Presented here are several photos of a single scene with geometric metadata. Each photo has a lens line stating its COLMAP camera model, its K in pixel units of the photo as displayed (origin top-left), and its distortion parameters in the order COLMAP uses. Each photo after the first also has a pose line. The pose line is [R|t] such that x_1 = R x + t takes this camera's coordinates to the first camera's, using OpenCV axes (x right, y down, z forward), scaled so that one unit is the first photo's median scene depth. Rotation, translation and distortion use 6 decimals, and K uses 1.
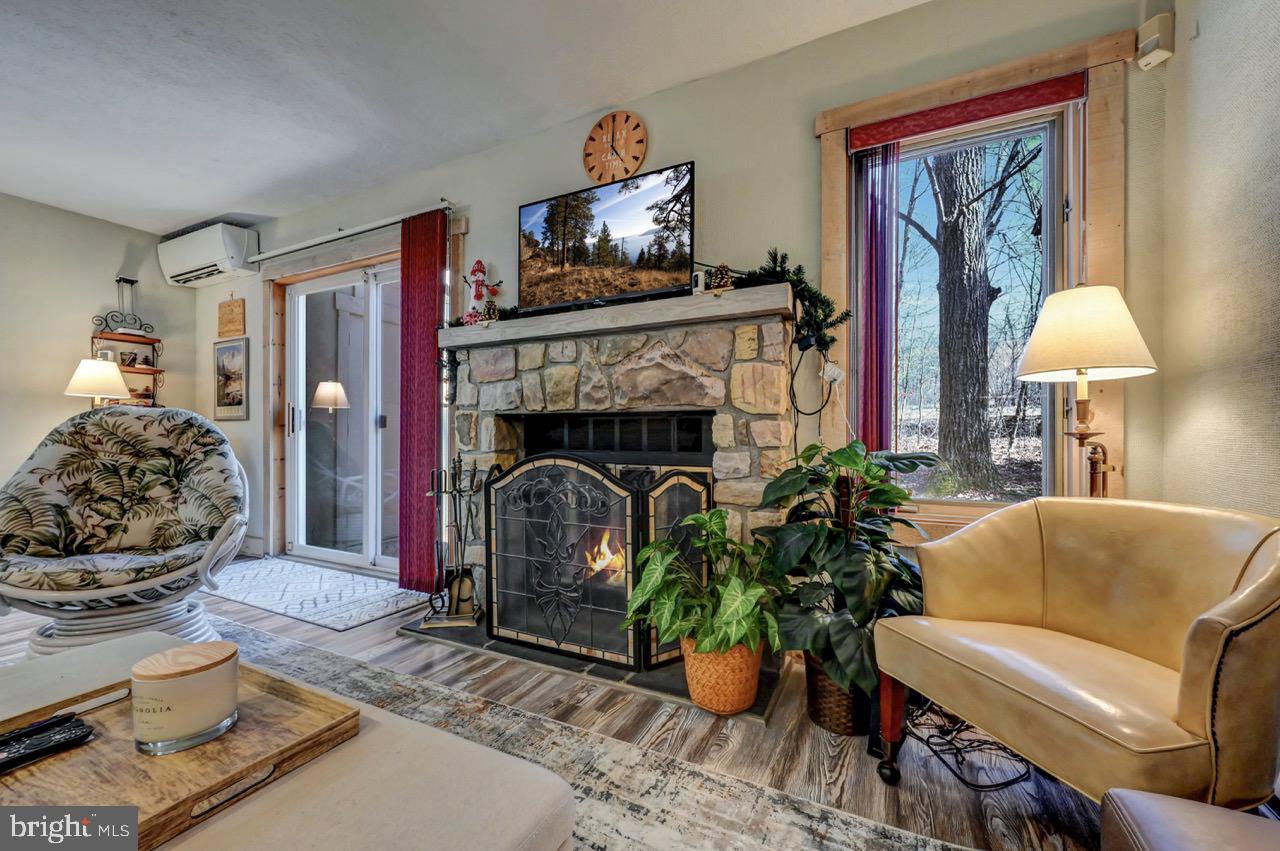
lens RADIAL K [[510.0, 0, 642.8], [0, 510.0, 435.4], [0, 0, 1]] dist [-0.000544, -0.000154]
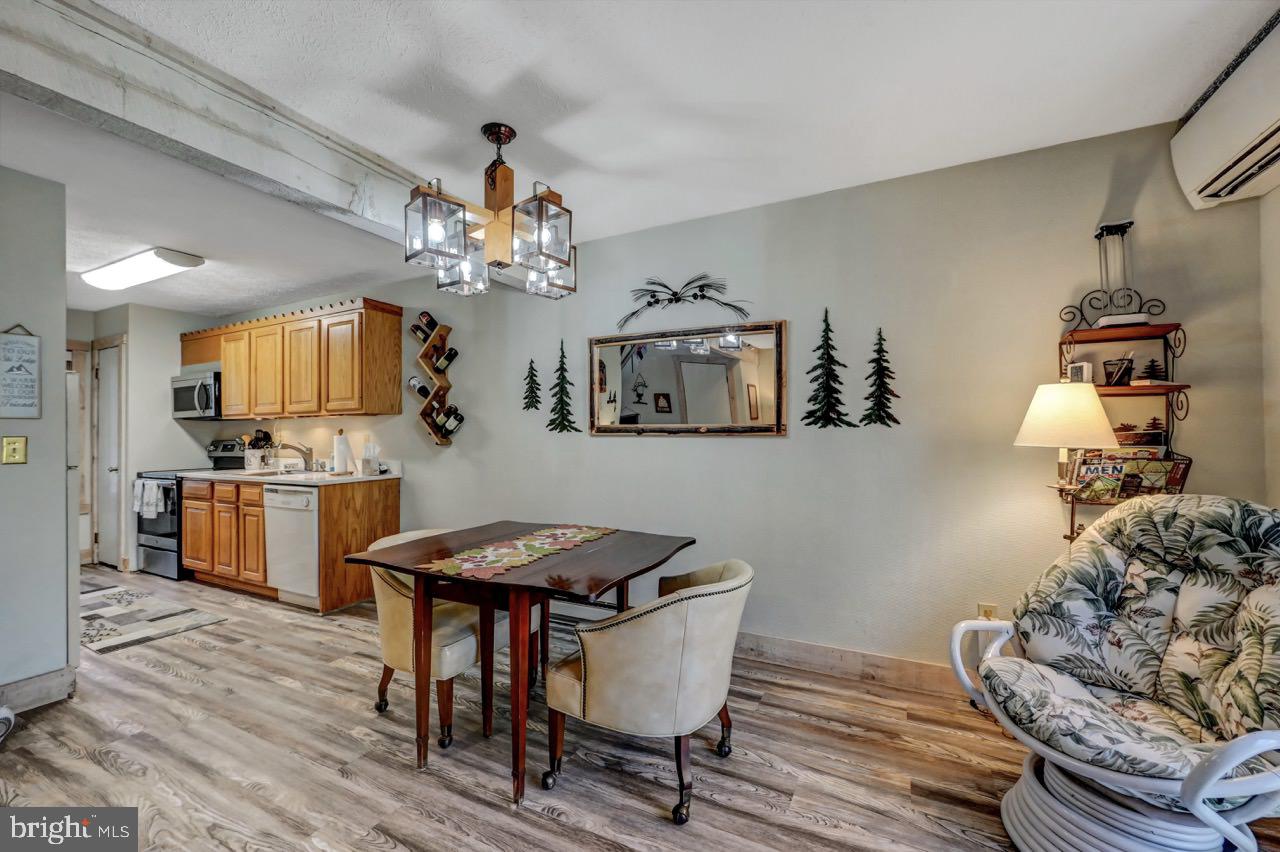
lens RADIAL K [[513.5, 0, 642.9], [0, 513.5, 429.6], [0, 0, 1]] dist [-0.001222, 0.000313]
pose [[0.000493, -0.012130, -0.999926, -0.754580], [0.004043, 0.999918, -0.012127, -0.135548], [0.999992, -0.004037, 0.000542, 0.801937]]
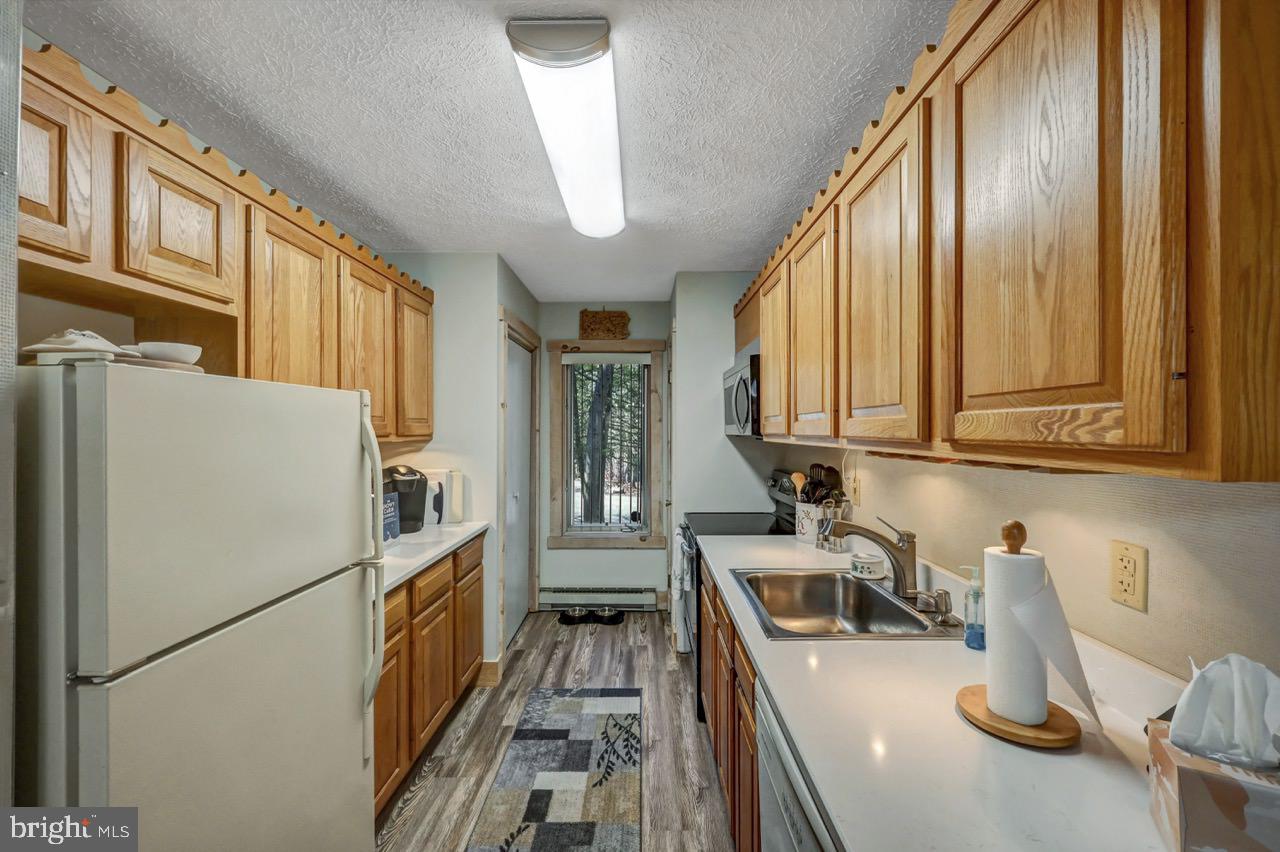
lens RADIAL K [[507.5, 0, 638.4], [0, 507.5, 427.5], [0, 0, 1]] dist [0.000383, 0.000116]
pose [[-0.897979, -0.002931, -0.440028, -2.050384], [-0.003862, 0.999992, 0.001221, -0.237074], [0.440021, 0.002796, -0.897983, 0.008974]]
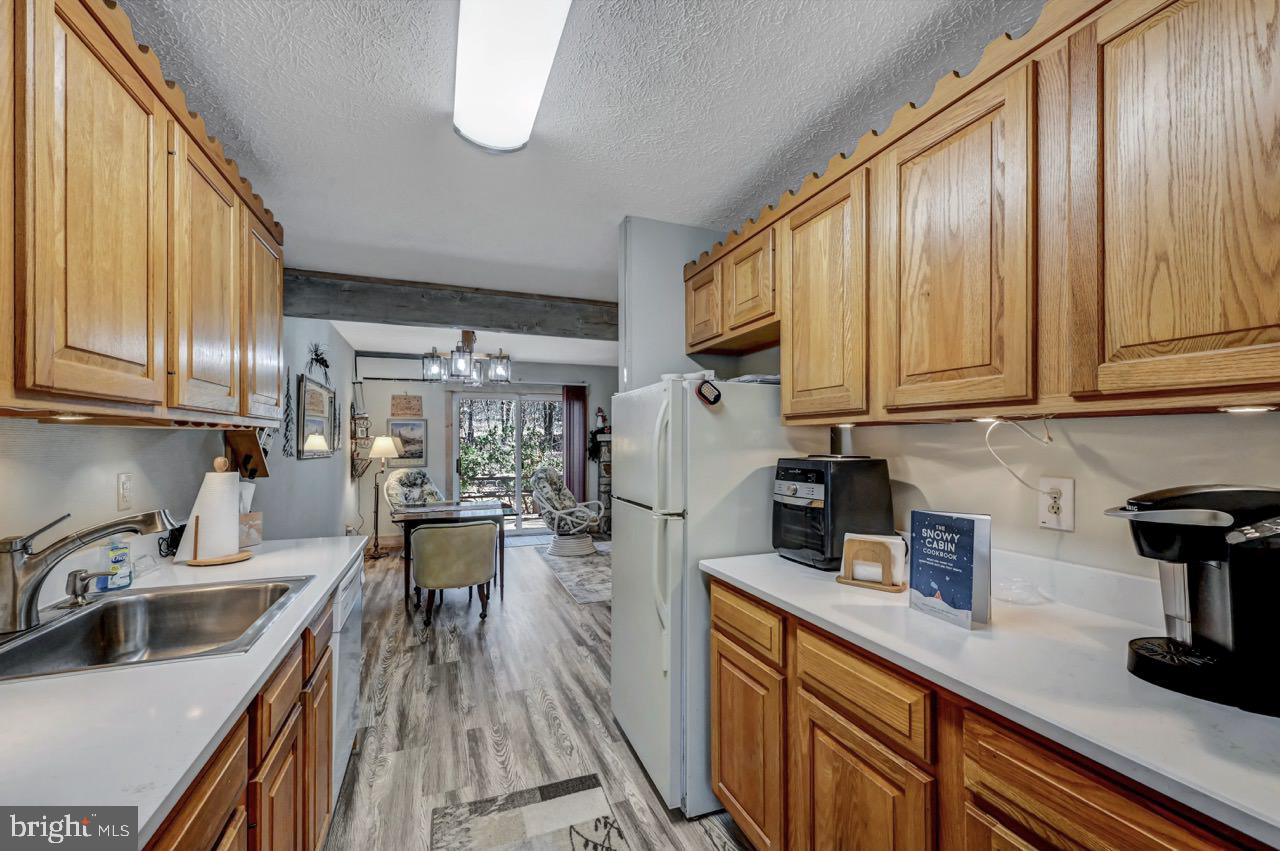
lens RADIAL K [[513.9, 0, 637.9], [0, 513.9, 438.0], [0, 0, 1]] dist [-0.000118, 0.000003]
pose [[0.671417, 0.002086, 0.741077, -2.639759], [0.006181, 0.999945, -0.008416, -0.181552], [-0.741054, 0.010231, 0.671368, -1.195045]]
